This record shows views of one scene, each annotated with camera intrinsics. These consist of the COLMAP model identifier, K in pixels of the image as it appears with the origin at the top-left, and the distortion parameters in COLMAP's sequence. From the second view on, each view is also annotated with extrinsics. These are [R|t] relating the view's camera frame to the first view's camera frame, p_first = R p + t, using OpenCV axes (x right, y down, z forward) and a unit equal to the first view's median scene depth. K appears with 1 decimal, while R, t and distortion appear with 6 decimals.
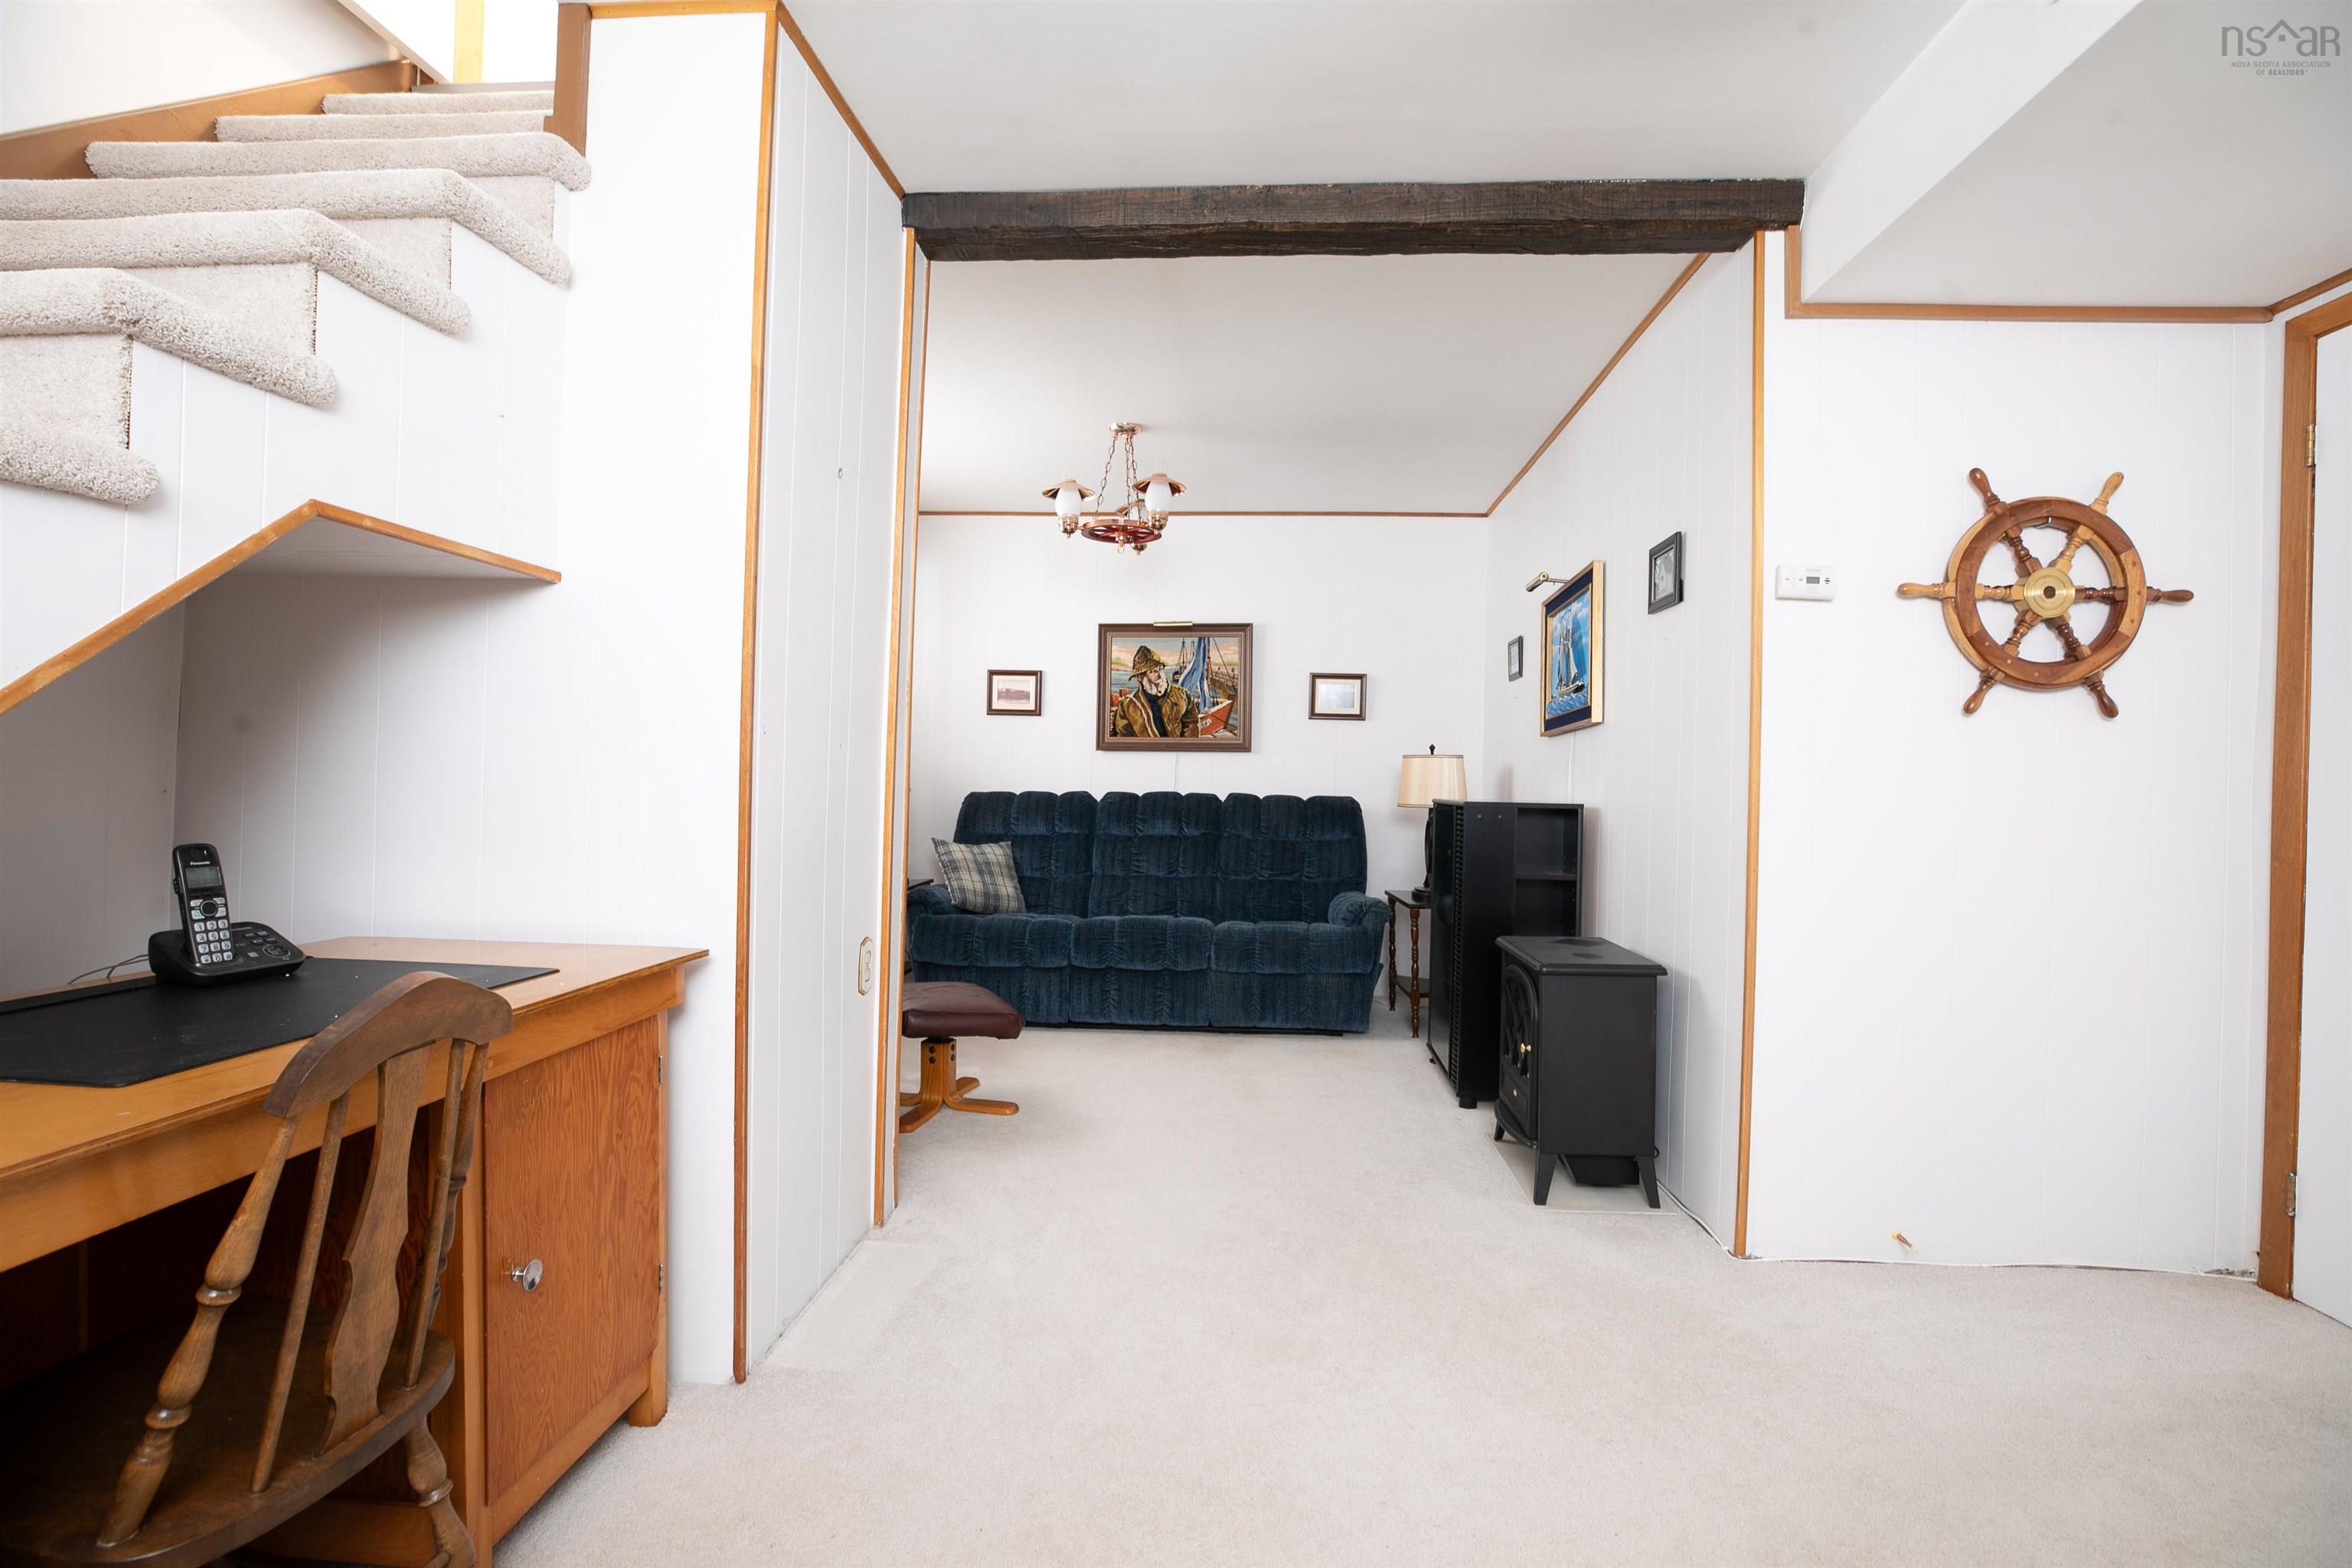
lens RADIAL K [[1073.8, 0, 1176.0], [0, 1073.8, 784.0], [0, 0, 1]] dist [-0.033992, 0.000002]
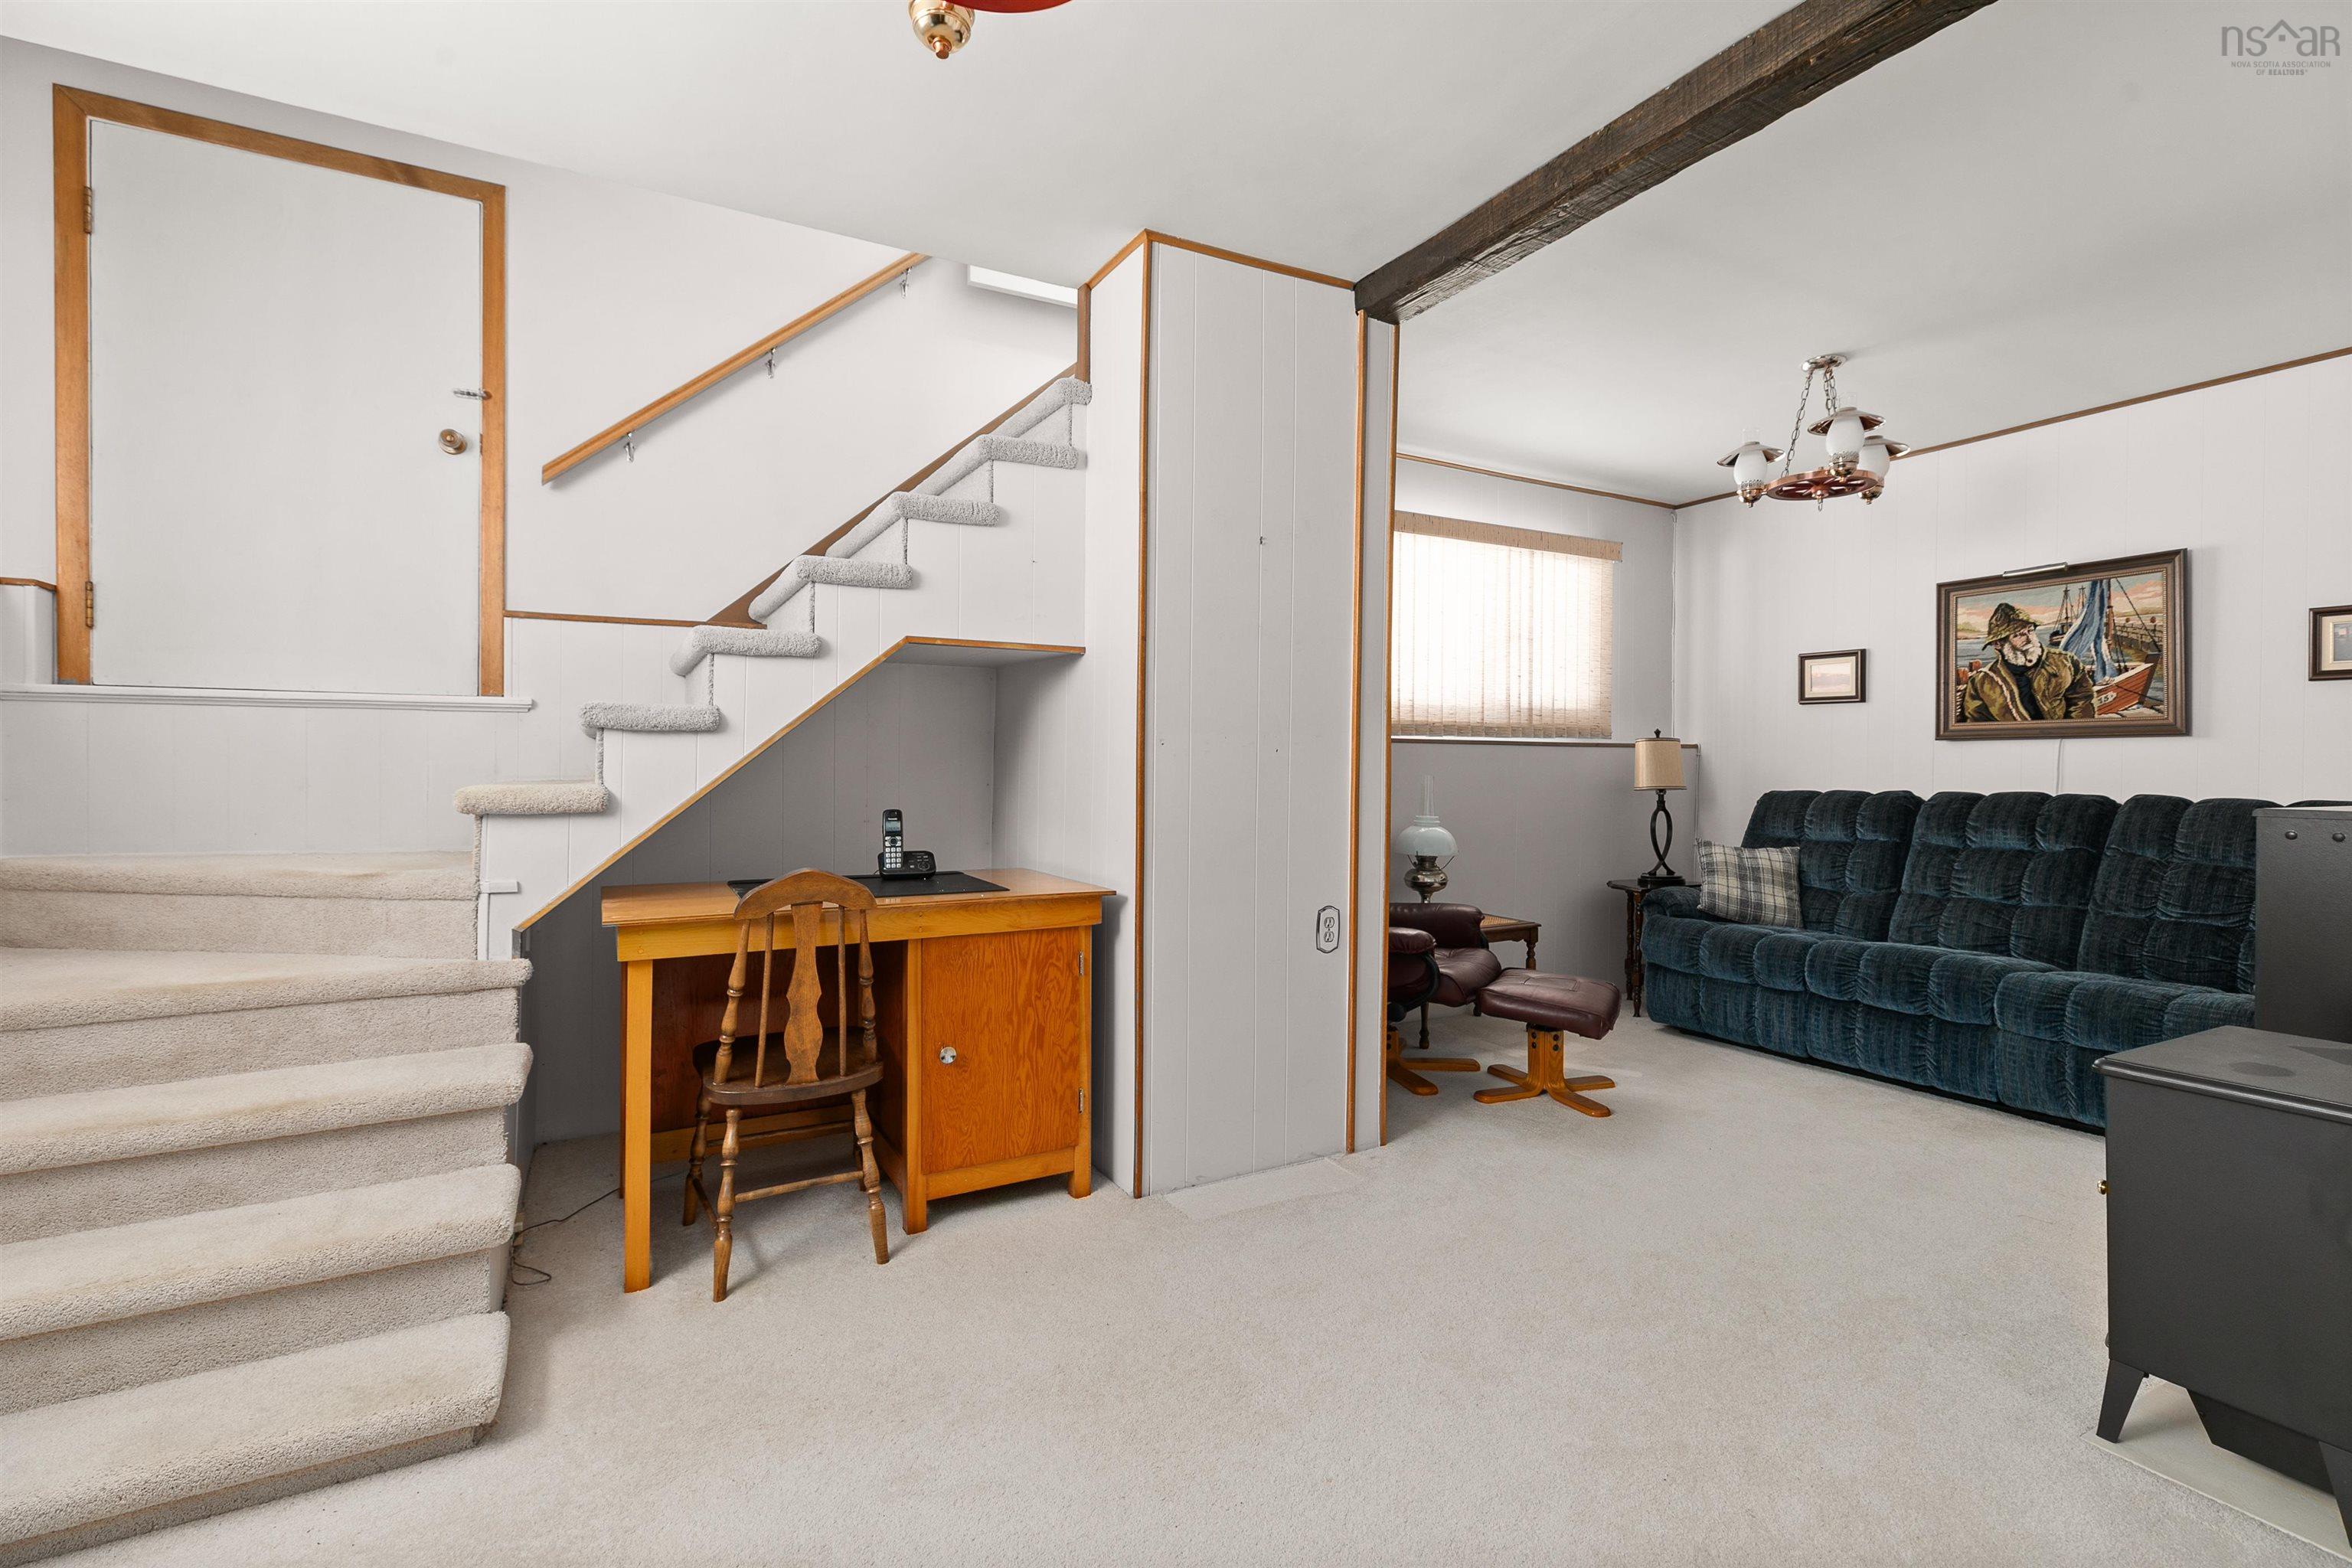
lens RADIAL K [[1052.4, 0, 1175.6], [0, 1052.4, 762.8], [0, 0, 1]] dist [-0.002829, -0.000253]
pose [[0.539616, -0.015484, -0.841769, 0.305508], [-0.001108, 0.999817, -0.019101, 0.001260], [0.841911, 0.011240, 0.539500, 0.098491]]
